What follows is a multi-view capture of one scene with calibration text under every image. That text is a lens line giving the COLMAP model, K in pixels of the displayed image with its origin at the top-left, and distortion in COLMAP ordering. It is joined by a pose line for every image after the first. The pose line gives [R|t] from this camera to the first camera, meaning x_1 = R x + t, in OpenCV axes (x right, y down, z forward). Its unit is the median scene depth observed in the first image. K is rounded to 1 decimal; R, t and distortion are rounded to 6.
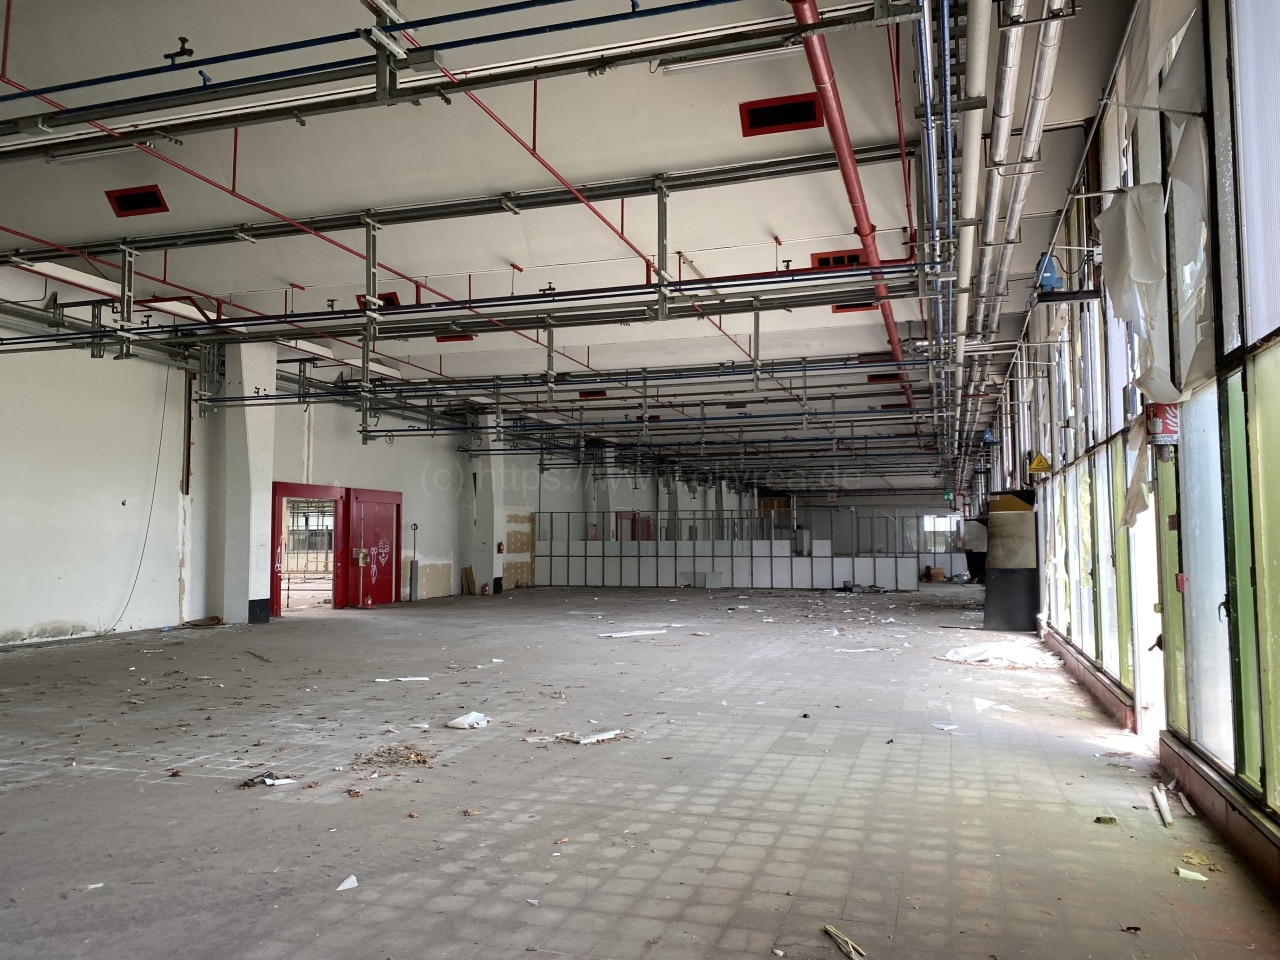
lens RADIAL K [[991.4, 0, 636.8], [0, 991.4, 478.7], [0, 0, 1]] dist [0.036597, -0.044171]
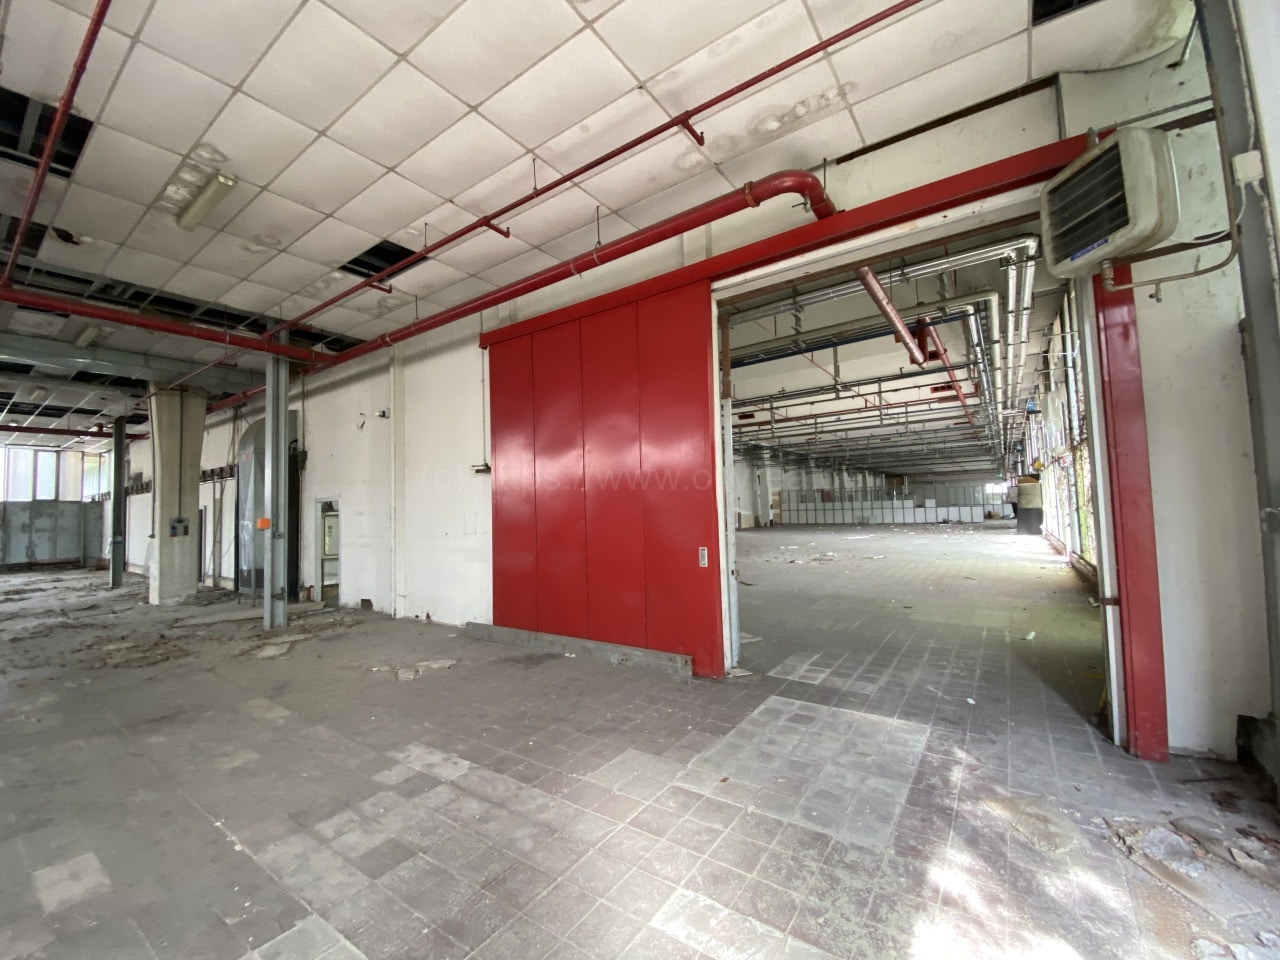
lens RADIAL K [[520.6, 0, 616.2], [0, 520.6, 483.6], [0, 0, 1]] dist [-0.008315, -0.000201]
pose [[0.942333, -0.040317, -0.332240, -0.074570], [0.046656, 0.998849, 0.011121, -0.014809], [0.331410, -0.025981, 0.943129, -0.263896]]
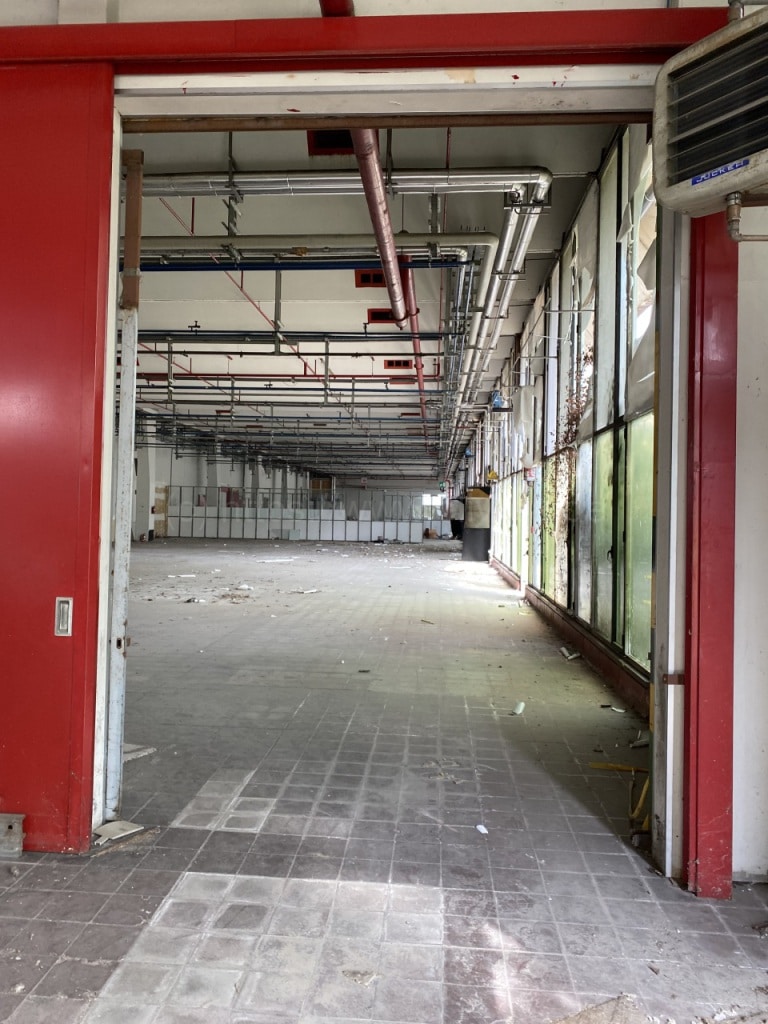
lens RADIAL K [[793.1, 0, 383.6], [0, 793.1, 503.7], [0, 0, 1]] dist [0.036597, -0.044171]
pose [[0.971121, 0.026465, 0.237117, -0.085992], [-0.039816, 0.997869, 0.051693, -0.014987], [-0.235244, -0.059641, 0.970105, -0.231890]]
